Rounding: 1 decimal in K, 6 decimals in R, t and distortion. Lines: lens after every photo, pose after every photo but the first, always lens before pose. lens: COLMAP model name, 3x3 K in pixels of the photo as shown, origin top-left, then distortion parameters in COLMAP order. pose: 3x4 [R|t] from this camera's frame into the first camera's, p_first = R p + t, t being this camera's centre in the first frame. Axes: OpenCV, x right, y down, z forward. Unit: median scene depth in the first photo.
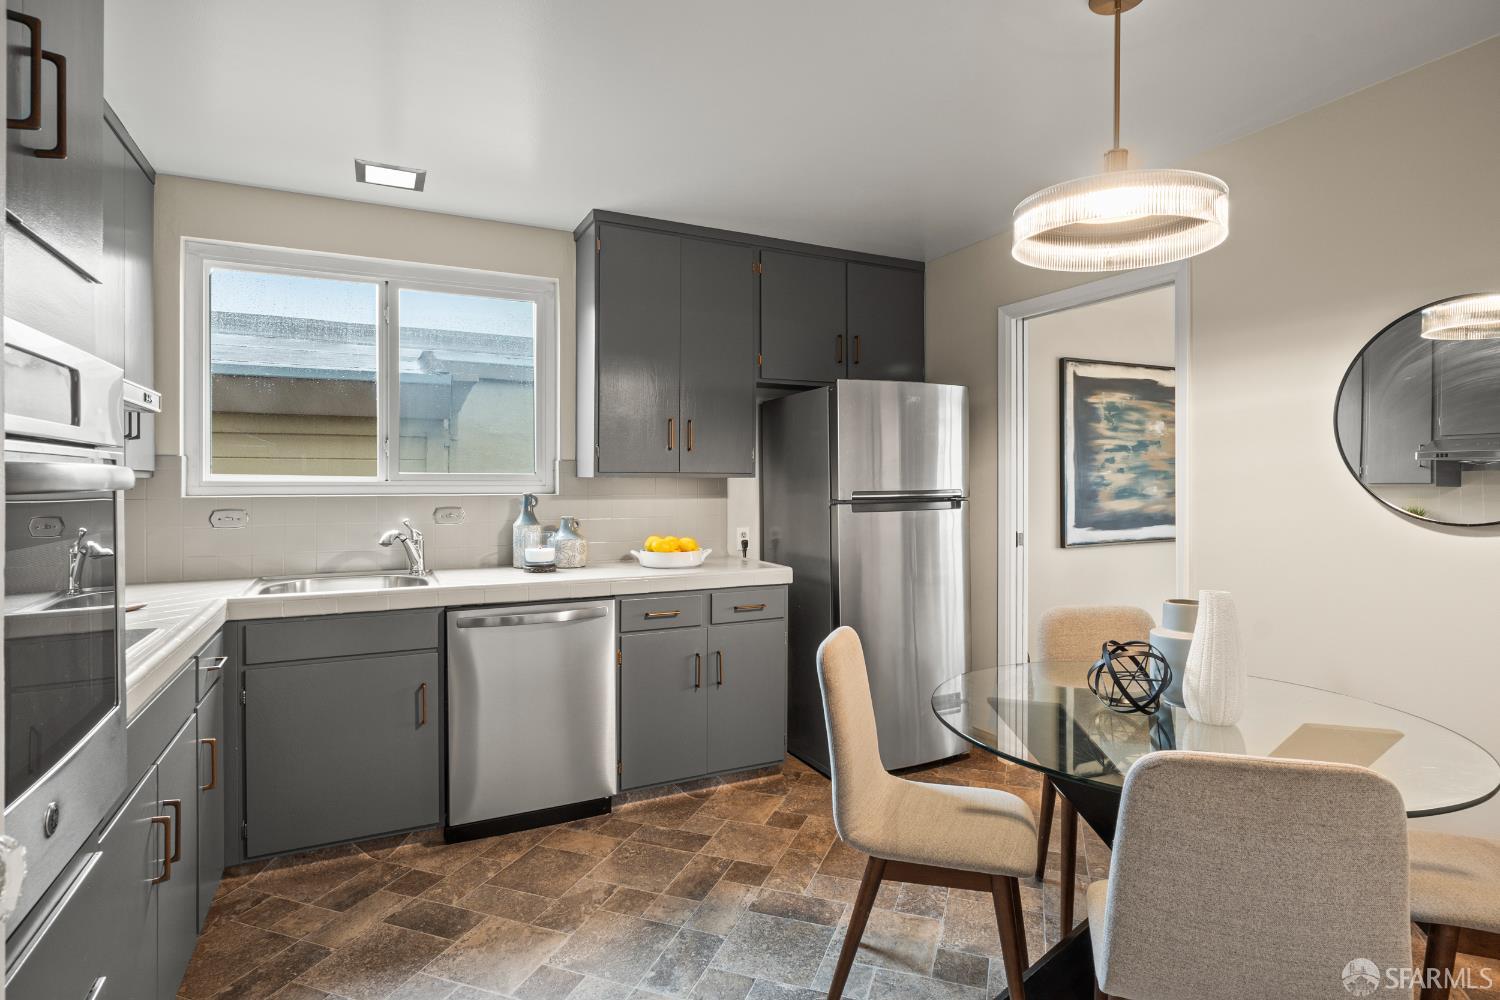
lens RADIAL K [[771.7, 0, 749.5], [0, 771.7, 479.7], [0, 0, 1]] dist [-0.004288, -0.000419]
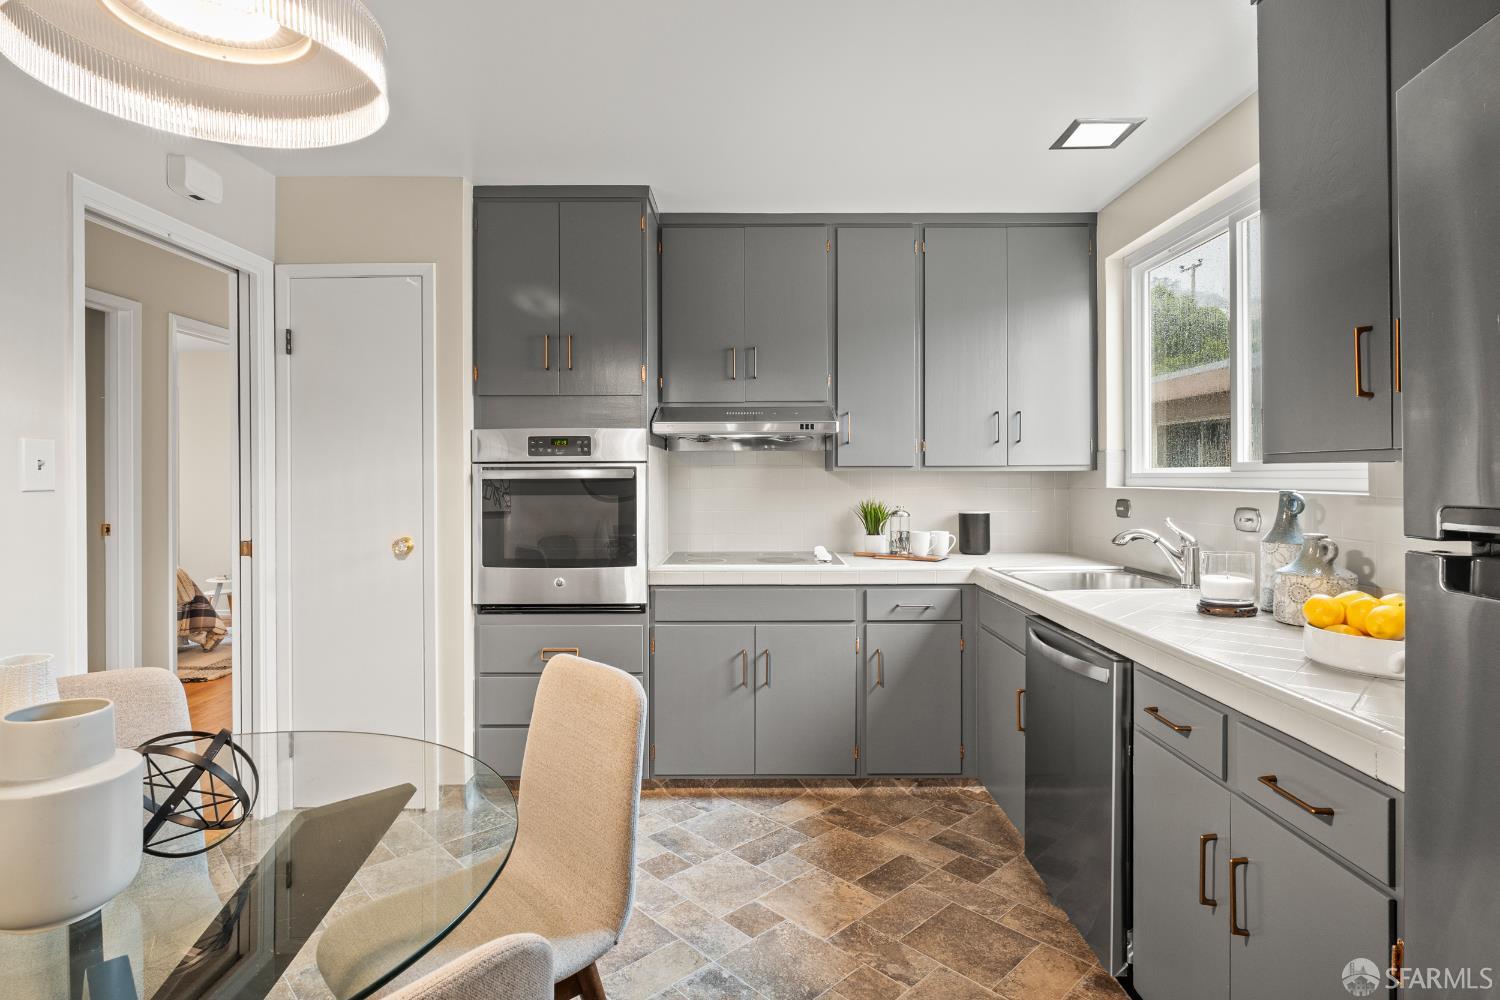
lens RADIAL K [[771.7, 0, 749.5], [0, 771.7, 479.7], [0, 0, 1]] dist [-0.004288, -0.000419]
pose [[-0.447232, 0.004807, -0.894405, 0.633430], [0.006152, 0.999978, 0.002298, 0.008158], [0.894397, -0.004475, -0.447252, 1.269004]]
